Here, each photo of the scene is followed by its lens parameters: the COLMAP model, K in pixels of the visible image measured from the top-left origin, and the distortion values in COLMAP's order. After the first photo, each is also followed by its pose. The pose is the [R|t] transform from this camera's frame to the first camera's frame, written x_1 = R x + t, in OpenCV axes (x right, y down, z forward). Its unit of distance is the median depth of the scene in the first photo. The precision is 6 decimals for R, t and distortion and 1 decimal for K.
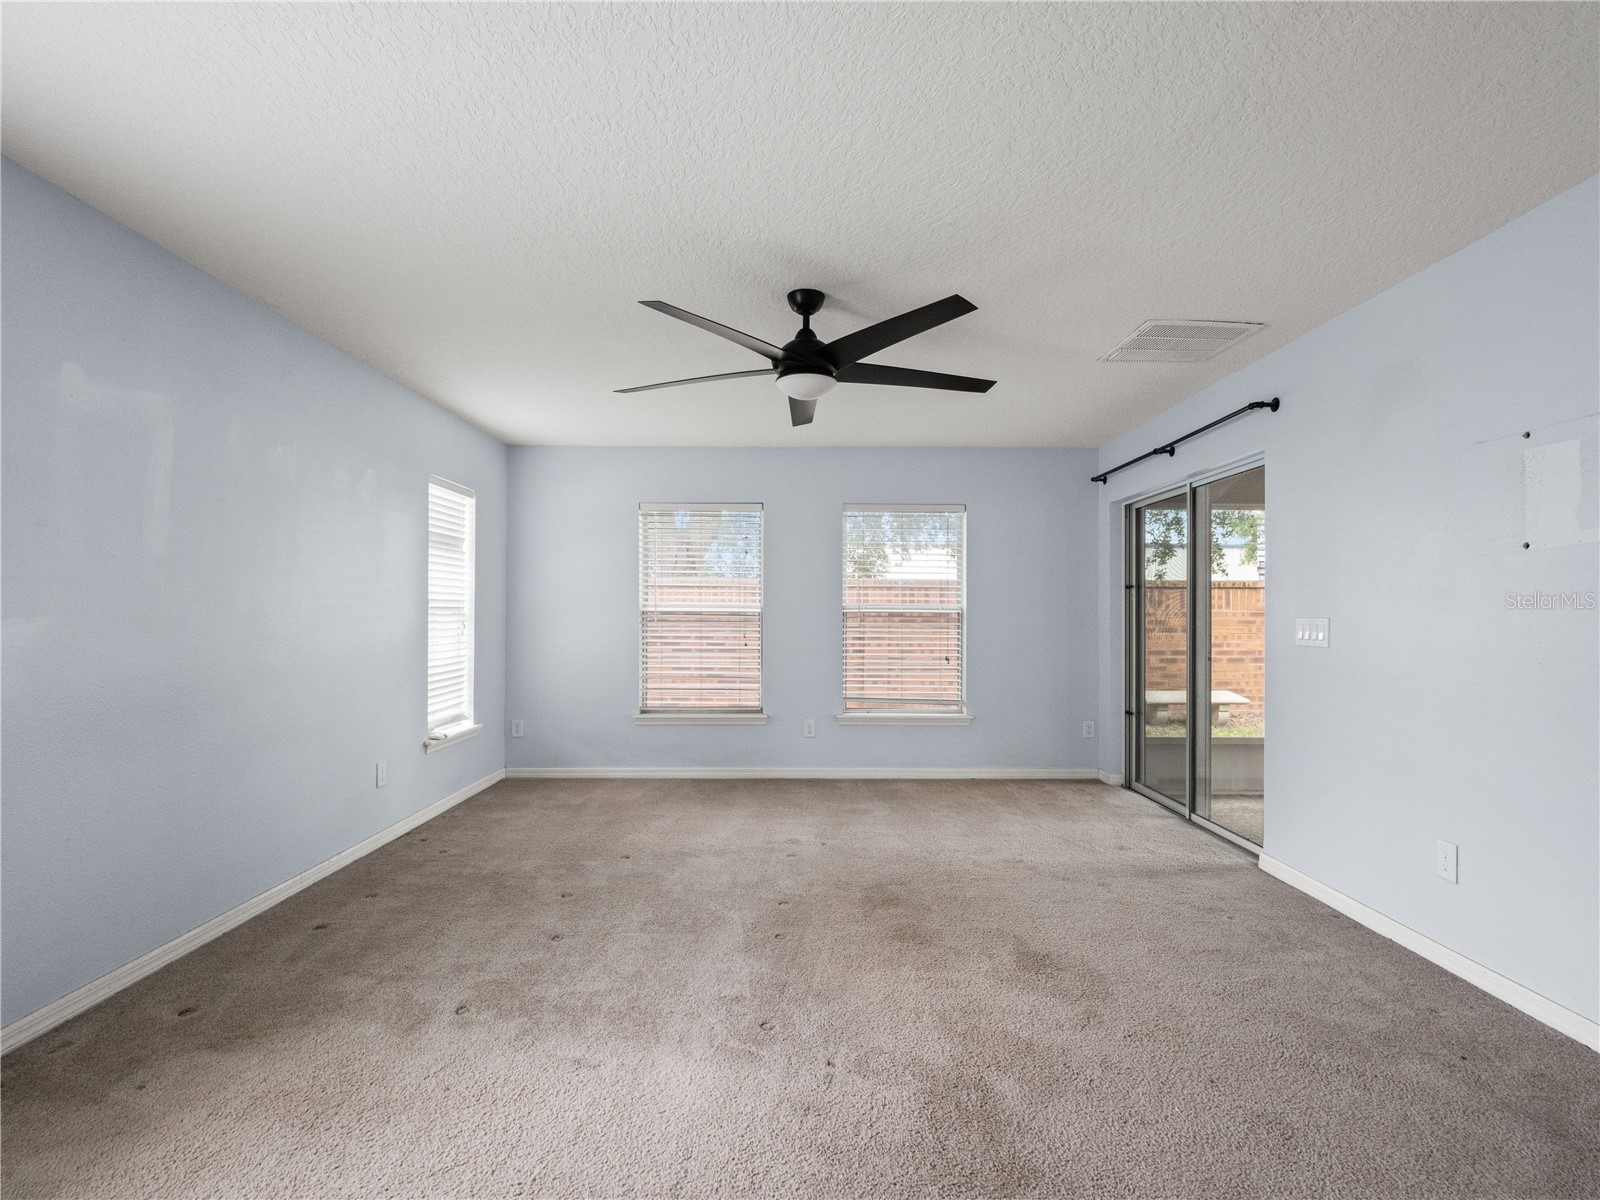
lens RADIAL K [[778.9, 0, 802.5], [0, 778.9, 612.0], [0, 0, 1]] dist [0.003081, -0.014908]
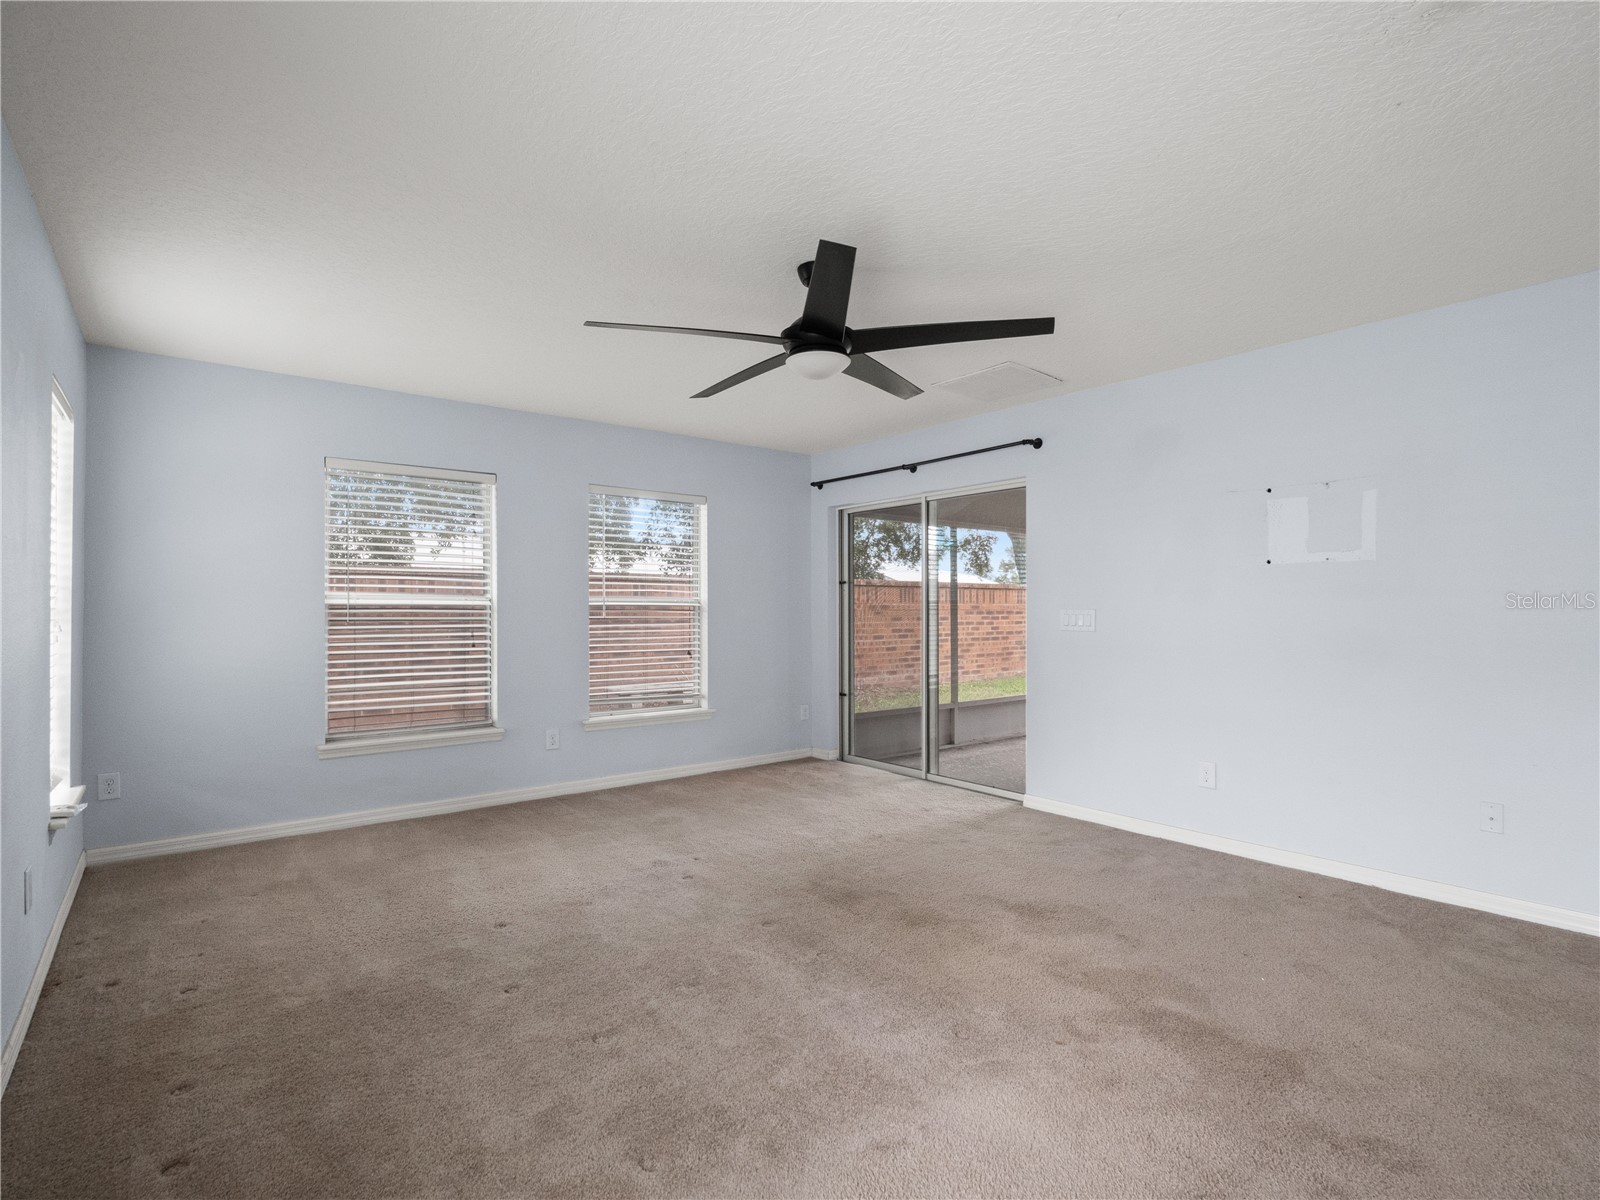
lens RADIAL K [[778.7, 0, 810.4], [0, 778.7, 607.6], [0, 0, 1]] dist [-0.012437, -0.001357]
pose [[0.786825, -0.002875, 0.617169, -0.404882], [0.000801, 0.999993, 0.003638, -0.000576], [-0.617175, -0.002368, 0.786822, 0.187564]]
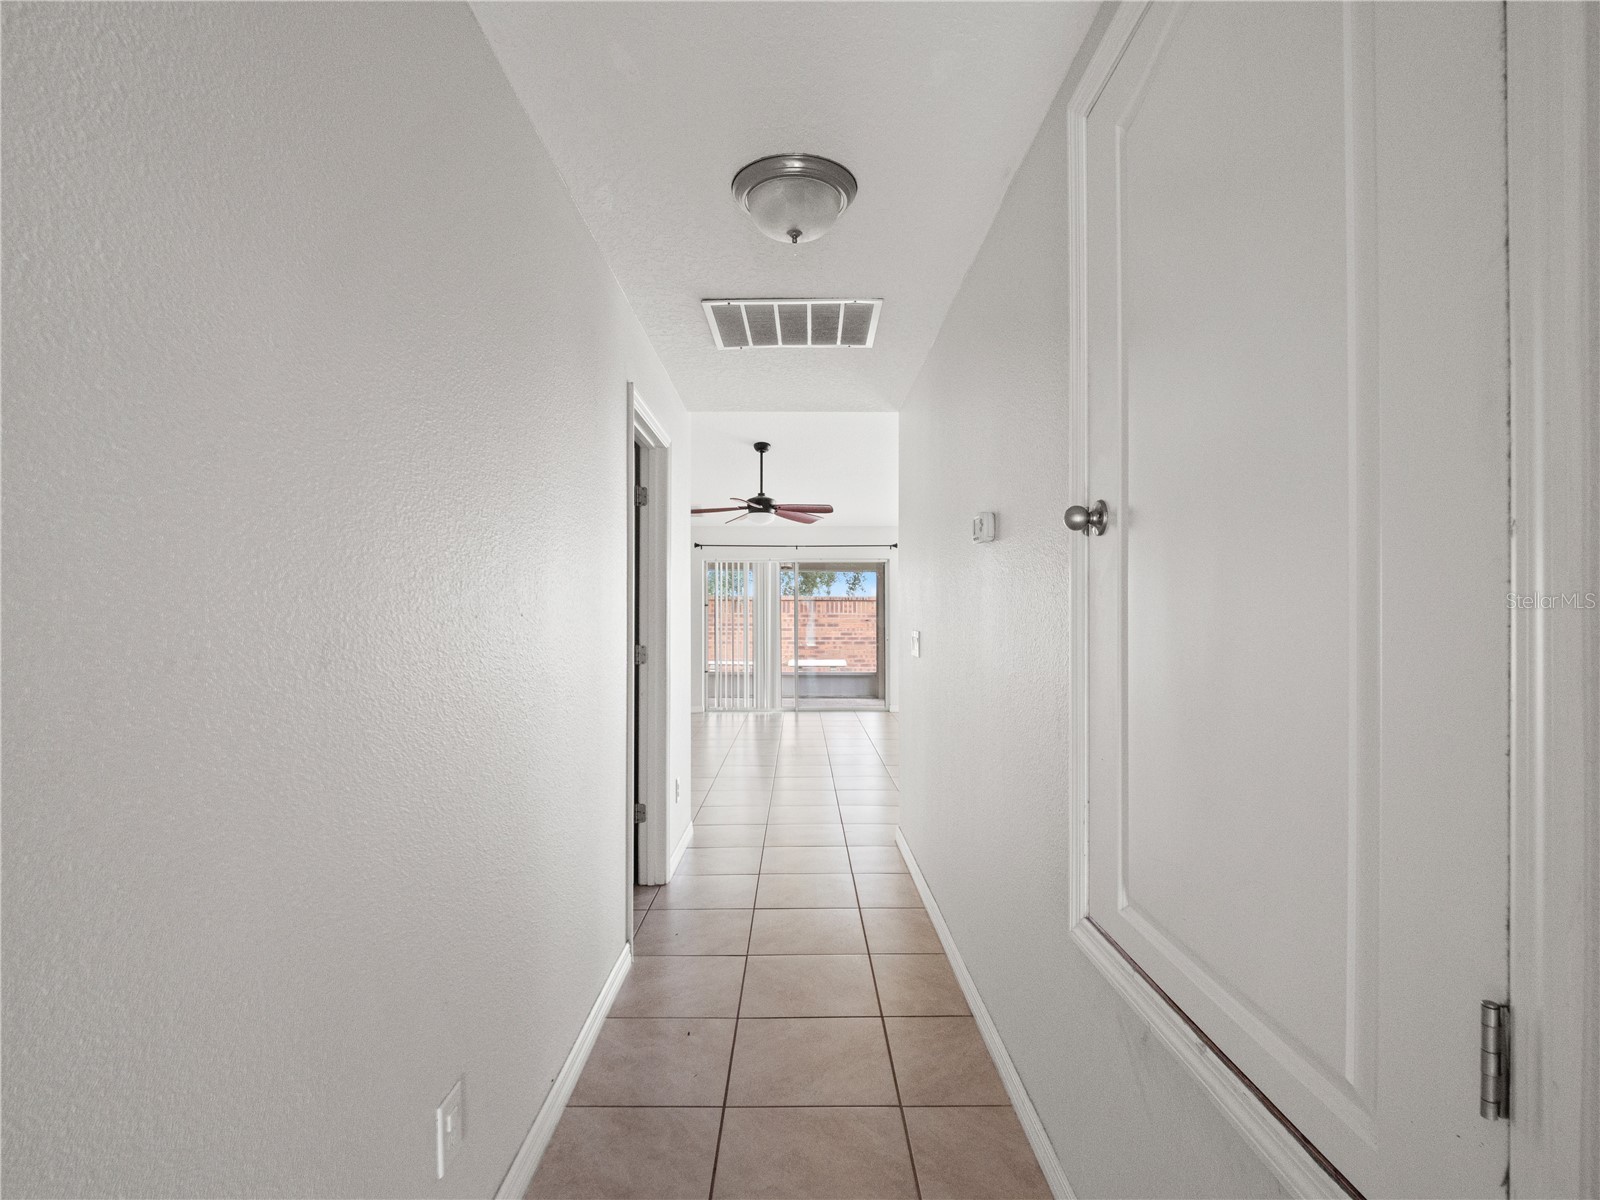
lens RADIAL K [[778.7, 0, 810.4], [0, 778.7, 607.6], [0, 0, 1]] dist [-0.012437, -0.001357]
pose [[0.999950, -0.003121, -0.009471, 1.213020], [0.003092, 0.999990, -0.003102, -0.027493], [0.009480, 0.003072, 0.999950, -1.871911]]
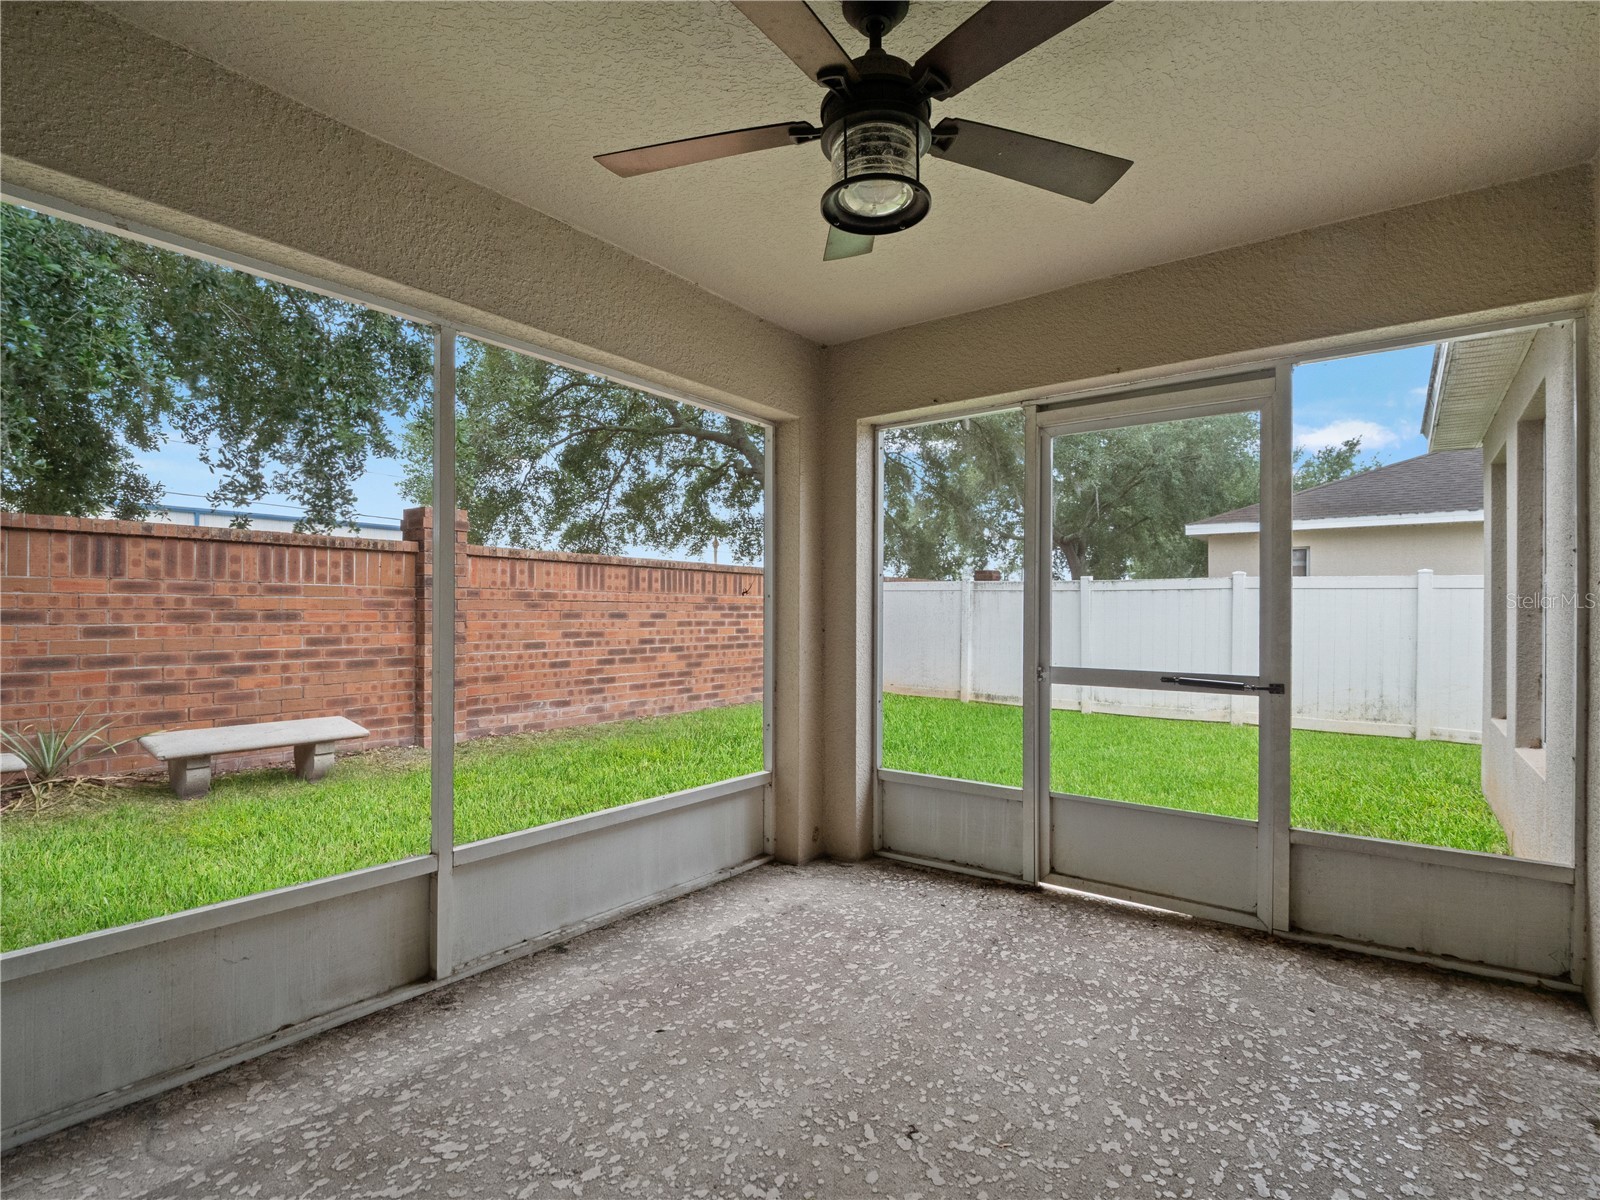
lens RADIAL K [[778.7, 0, 810.4], [0, 778.7, 607.6], [0, 0, 1]] dist [-0.012437, -0.001357]
pose [[0.613628, 0.003747, 0.789587, 0.734187], [-0.005883, 0.999983, -0.000173, 0.036249], [-0.789574, -0.004538, 0.613639, 0.840759]]
